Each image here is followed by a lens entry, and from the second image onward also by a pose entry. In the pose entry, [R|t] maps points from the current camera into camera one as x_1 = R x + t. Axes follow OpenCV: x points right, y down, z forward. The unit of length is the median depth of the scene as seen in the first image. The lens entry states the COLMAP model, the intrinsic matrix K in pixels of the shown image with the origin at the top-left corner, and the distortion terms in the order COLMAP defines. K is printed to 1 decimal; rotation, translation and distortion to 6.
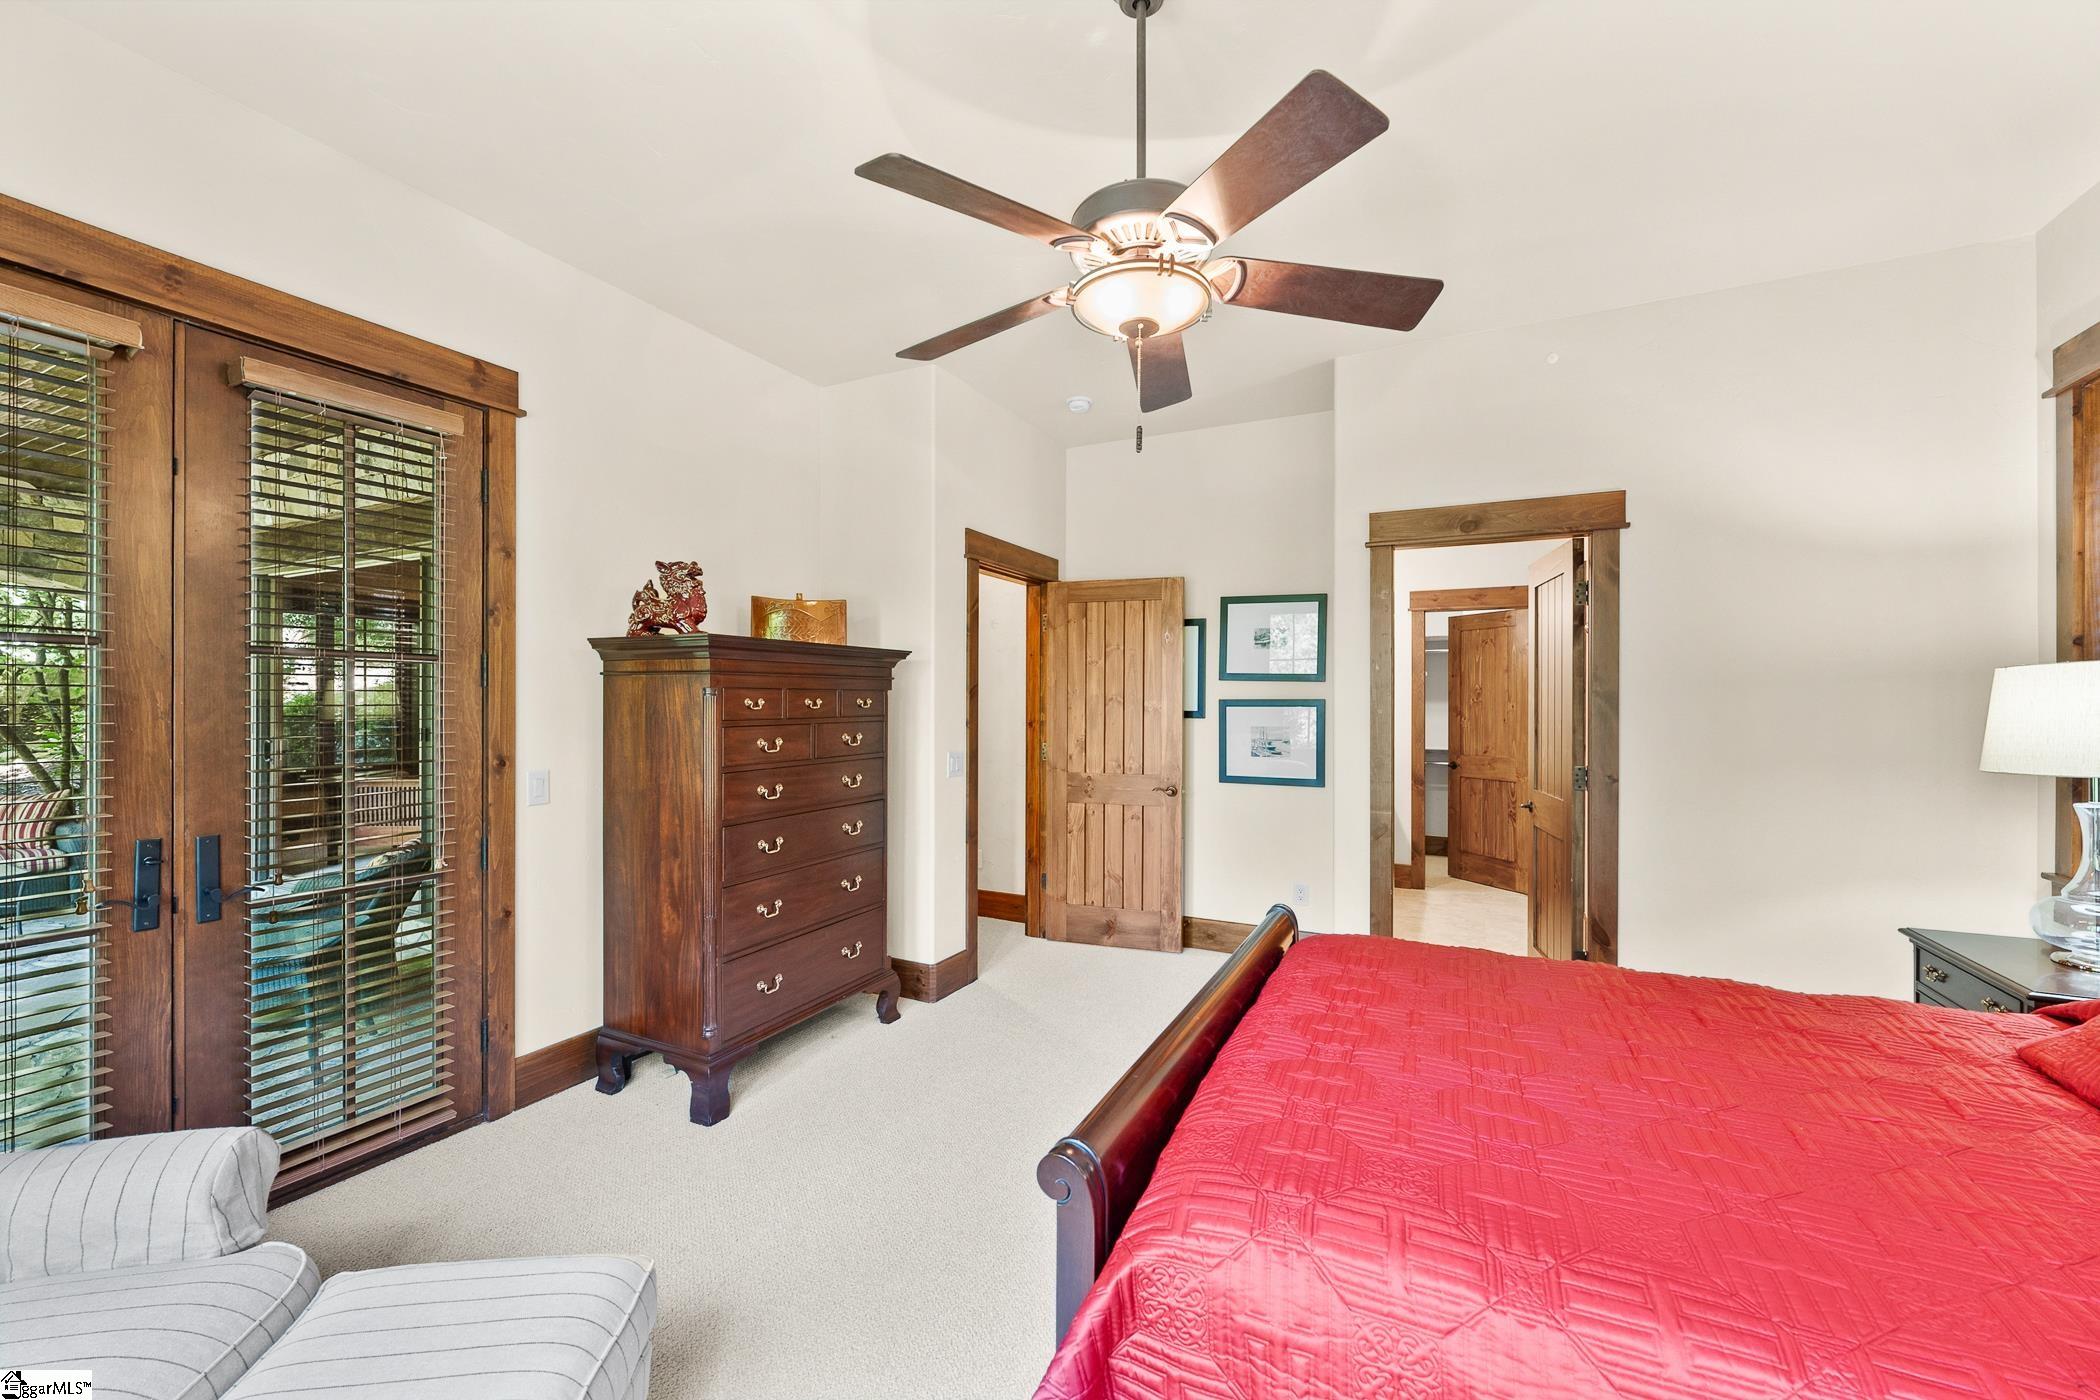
lens RADIAL K [[836.0, 0, 1050.6], [0, 836.0, 698.5], [0, 0, 1]] dist [-0.000102, 0.000057]
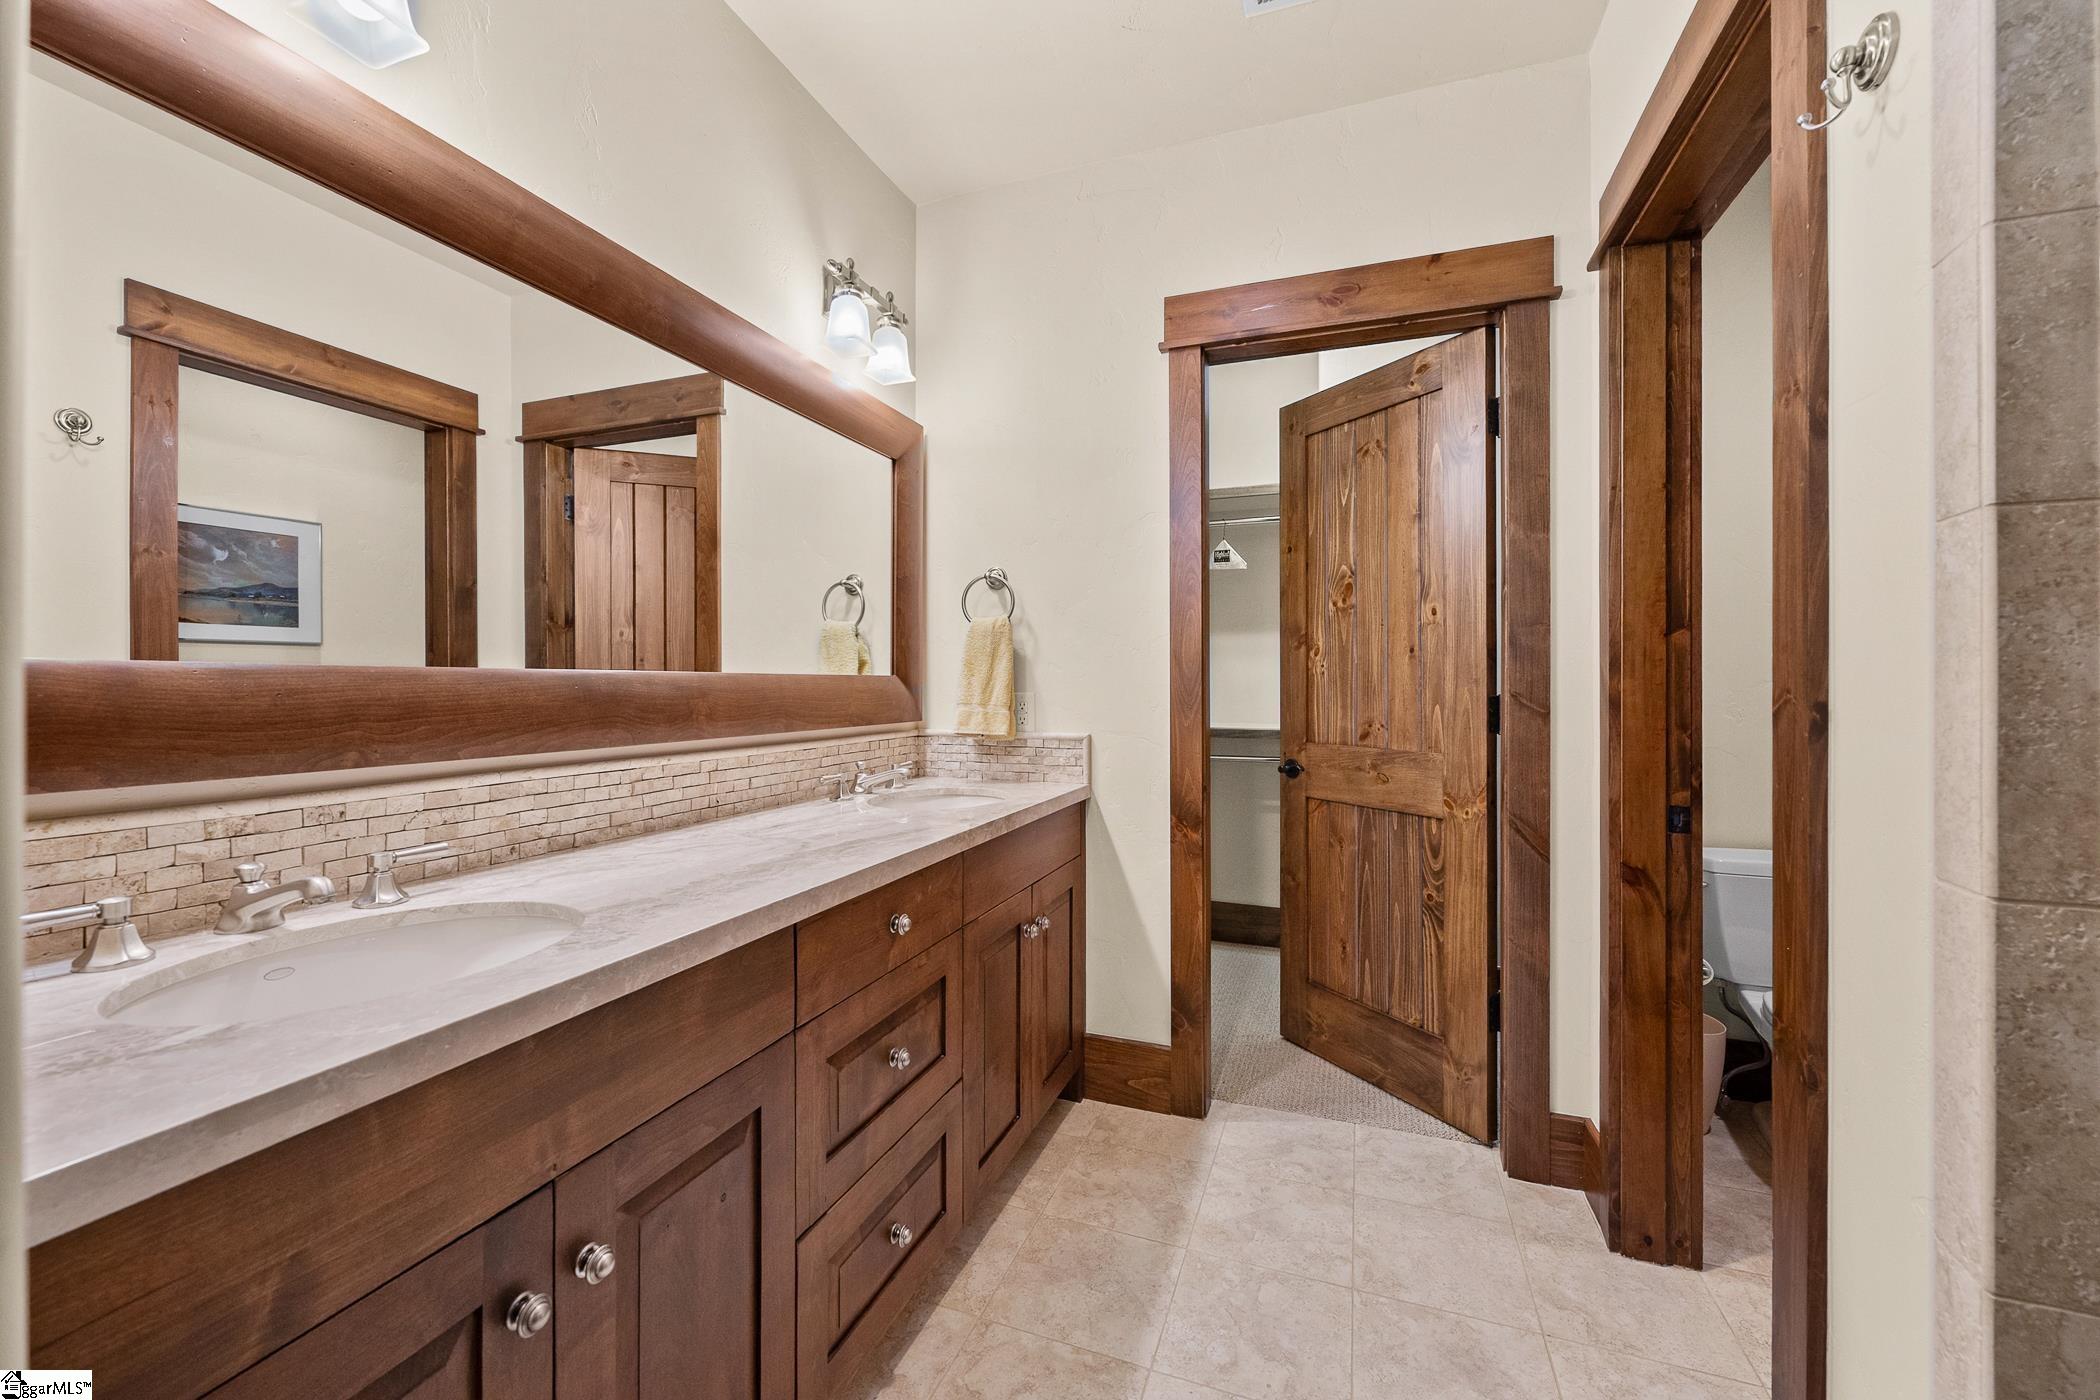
lens RADIAL K [[836.0, 0, 1049.6], [0, 836.0, 690.3], [0, 0, 1]] dist [-0.000102, 0.000057]
pose [[0.994027, -0.004608, 0.109034, 0.328998], [0.004747, 0.999988, -0.001009, 0.042487], [-0.109028, 0.001520, 0.994038, 0.623495]]
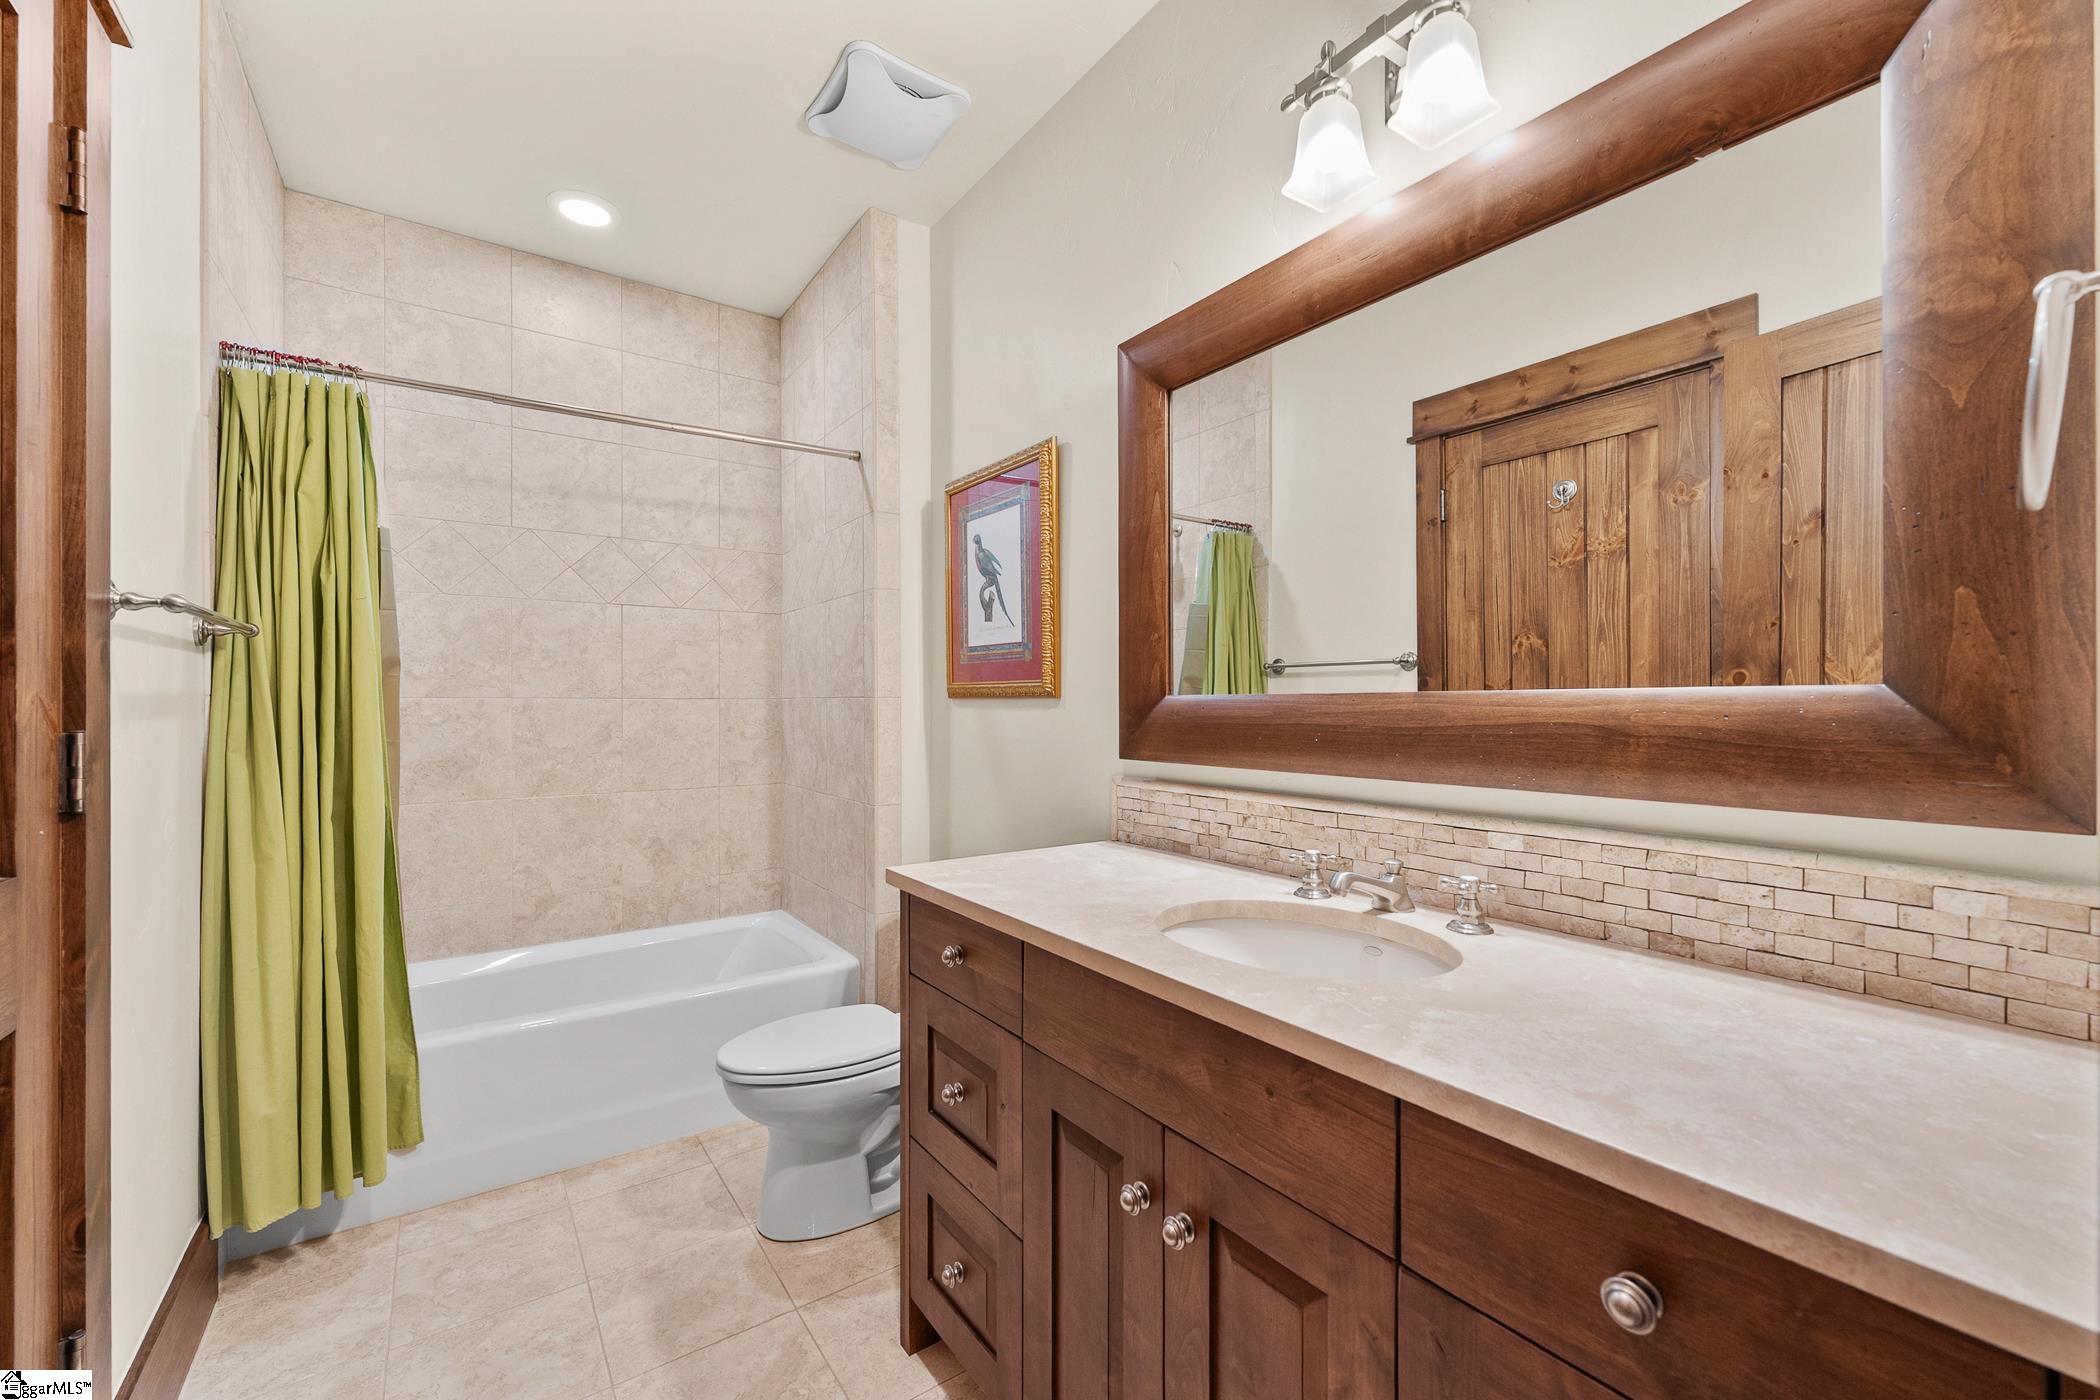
lens RADIAL K [[836.0, 0, 1048.9], [0, 836.0, 699.9], [0, 0, 1]] dist [-0.000102, 0.000057]
pose [[-0.471422, 0.005241, -0.881892, 0.568294], [0.000836, 0.999985, 0.005496, 0.029199], [0.881908, 0.001854, -0.471419, 1.161756]]
